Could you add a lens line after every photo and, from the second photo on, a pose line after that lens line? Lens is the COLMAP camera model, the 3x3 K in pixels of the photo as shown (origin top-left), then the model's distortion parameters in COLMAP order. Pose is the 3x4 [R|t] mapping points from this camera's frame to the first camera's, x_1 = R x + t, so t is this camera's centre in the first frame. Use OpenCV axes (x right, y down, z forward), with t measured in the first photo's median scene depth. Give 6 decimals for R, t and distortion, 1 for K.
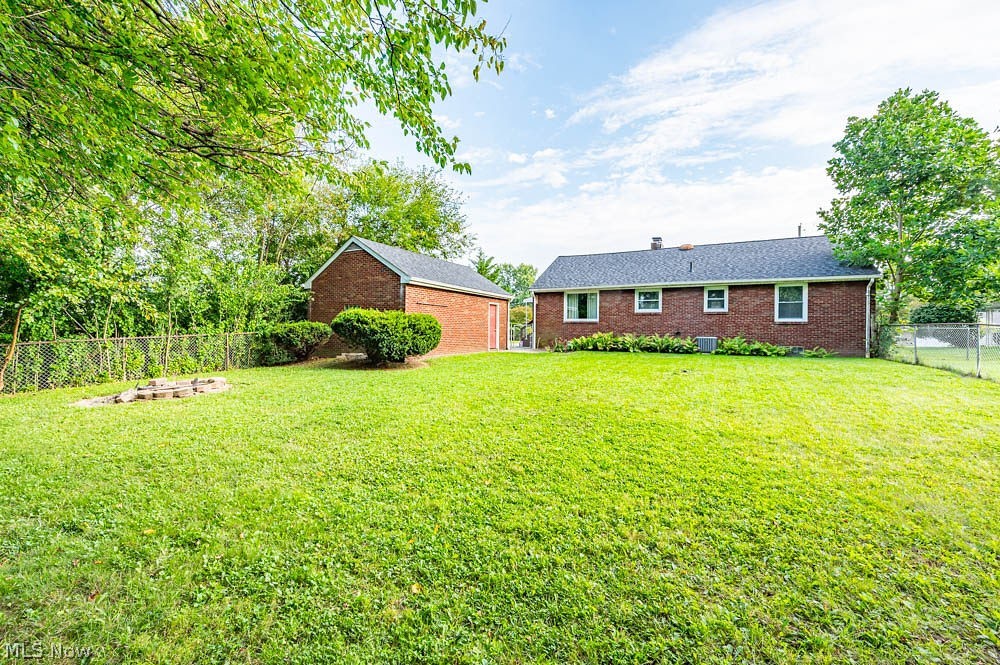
lens RADIAL K [[397.9, 0, 502.7], [0, 397.9, 327.7], [0, 0, 1]] dist [0.000737, -0.000037]
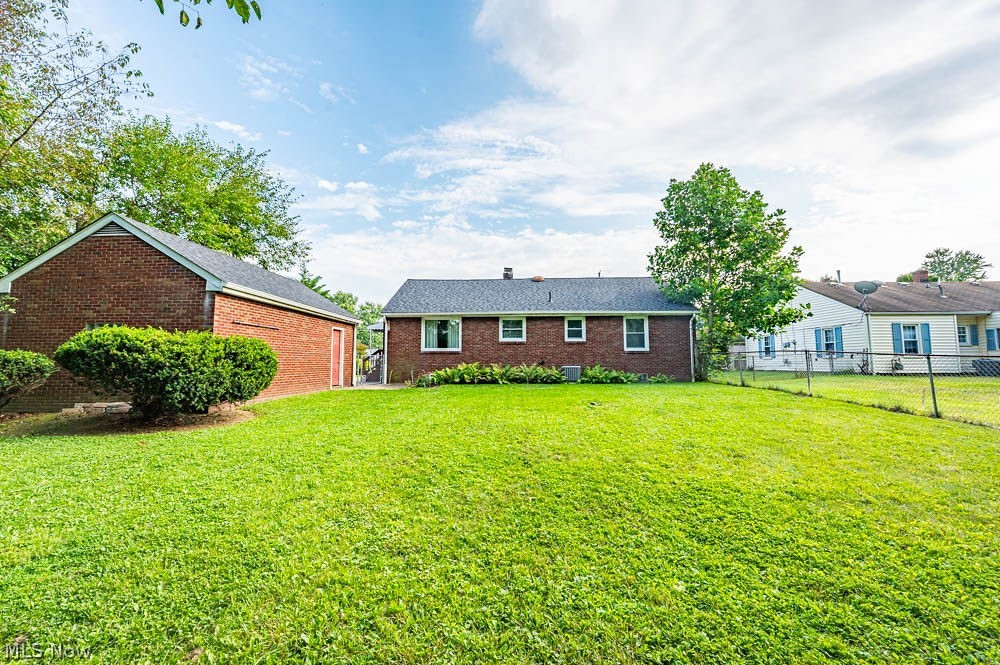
lens RADIAL K [[397.9, 0, 502.7], [0, 397.9, 327.7], [0, 0, 1]] dist [0.000737, -0.000037]
pose [[0.902910, 0.025340, 0.429082, -0.078135], [0.009297, 0.996876, -0.078435, 0.003834], [-0.429729, 0.074809, 0.899854, 0.167842]]
